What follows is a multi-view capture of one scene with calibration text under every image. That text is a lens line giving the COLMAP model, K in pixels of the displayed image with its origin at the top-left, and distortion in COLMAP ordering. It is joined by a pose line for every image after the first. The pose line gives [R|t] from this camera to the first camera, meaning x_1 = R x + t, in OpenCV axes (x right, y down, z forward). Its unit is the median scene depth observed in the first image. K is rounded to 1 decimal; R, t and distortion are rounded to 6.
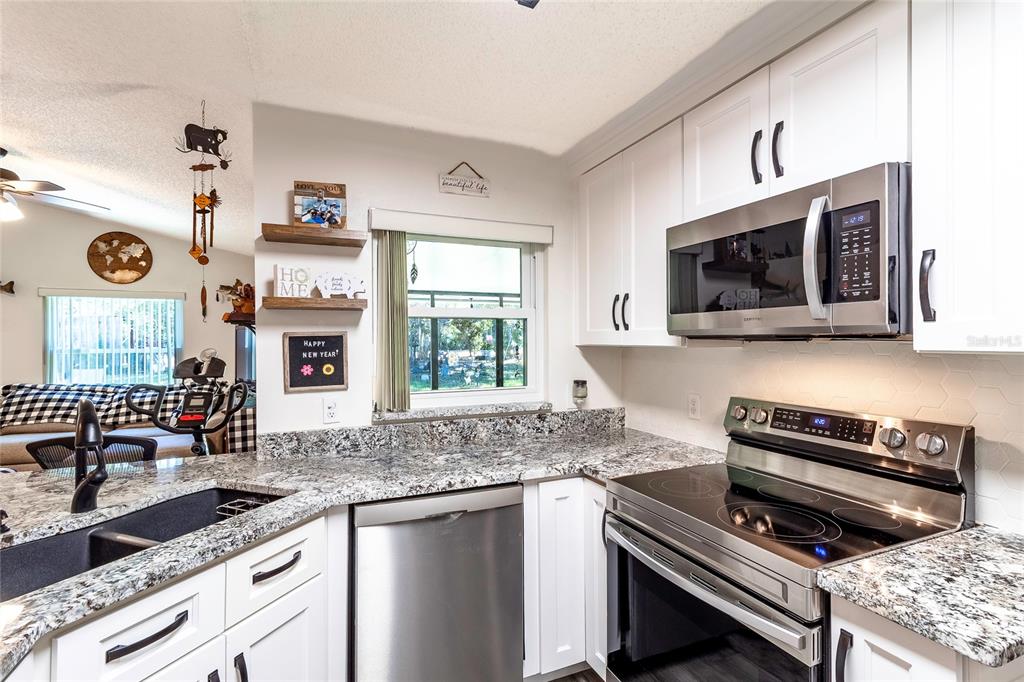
lens RADIAL K [[483.0, 0, 512.0], [0, 483.0, 341.0], [0, 0, 1]] dist [0.000524, 0.000528]
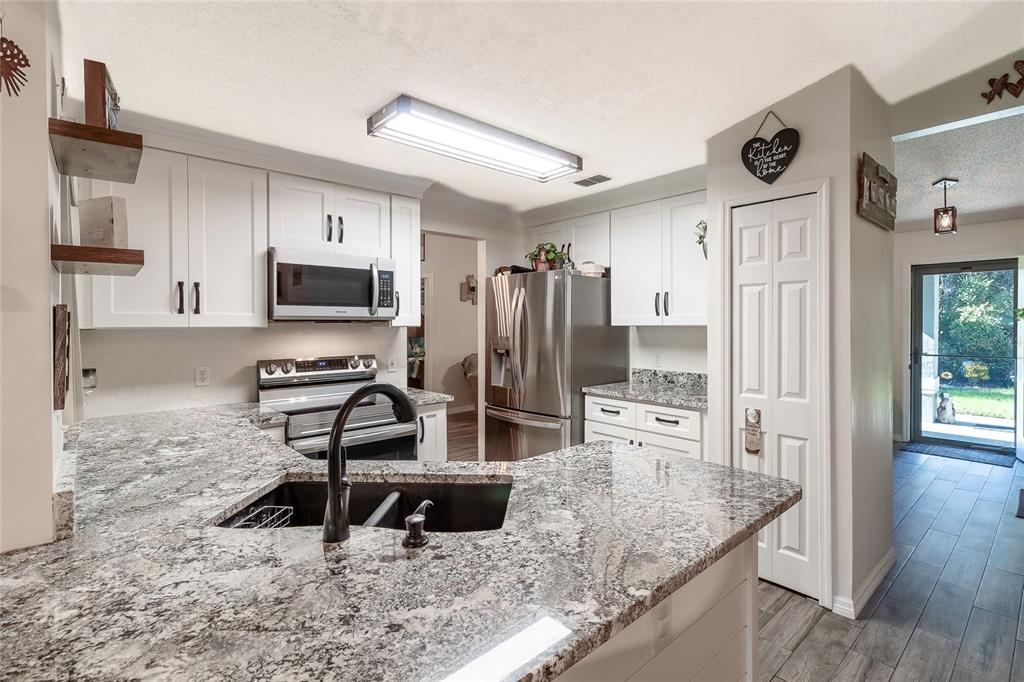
lens RADIAL K [[491.9, 0, 511.7], [0, 491.9, 326.3], [0, 0, 1]] dist [0.004557, 0.000822]
pose [[-0.299023, -0.002878, 0.954241, -1.190758], [0.007147, 0.999961, 0.005255, 0.006402], [-0.954219, 0.008392, -0.298991, 0.666479]]
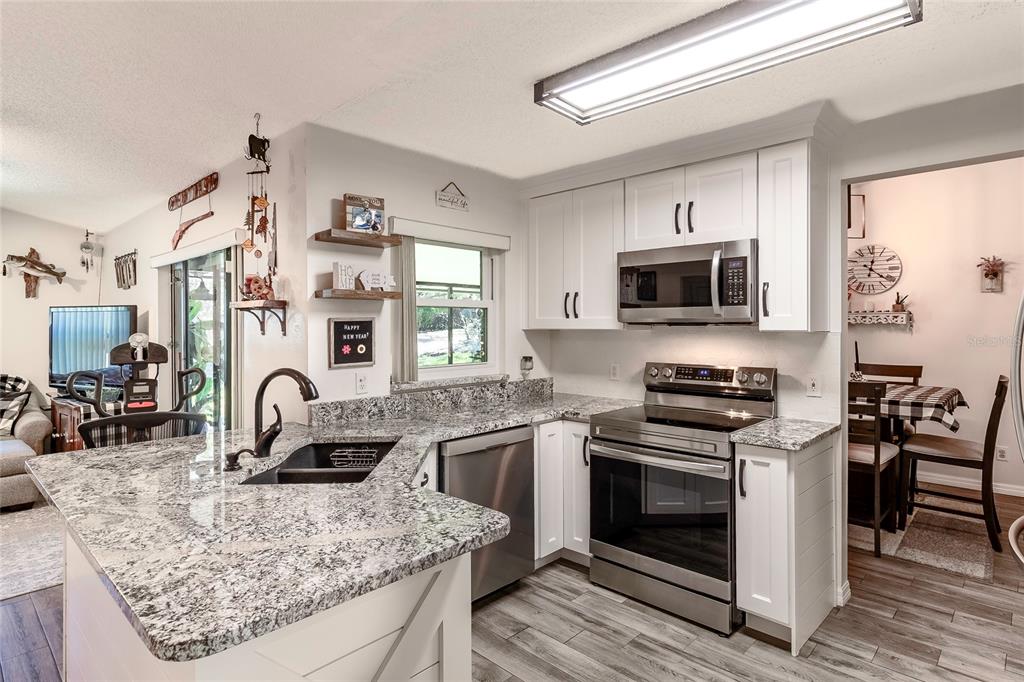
lens RADIAL K [[534.9, 0, 513.7], [0, 534.9, 325.7], [0, 0, 1]] dist [0.001604, 0.000549]
pose [[0.922649, 0.002420, 0.385633, -0.567037], [-0.001242, 0.999994, -0.003303, 0.005222], [-0.385638, 0.002569, 0.922646, -0.392867]]
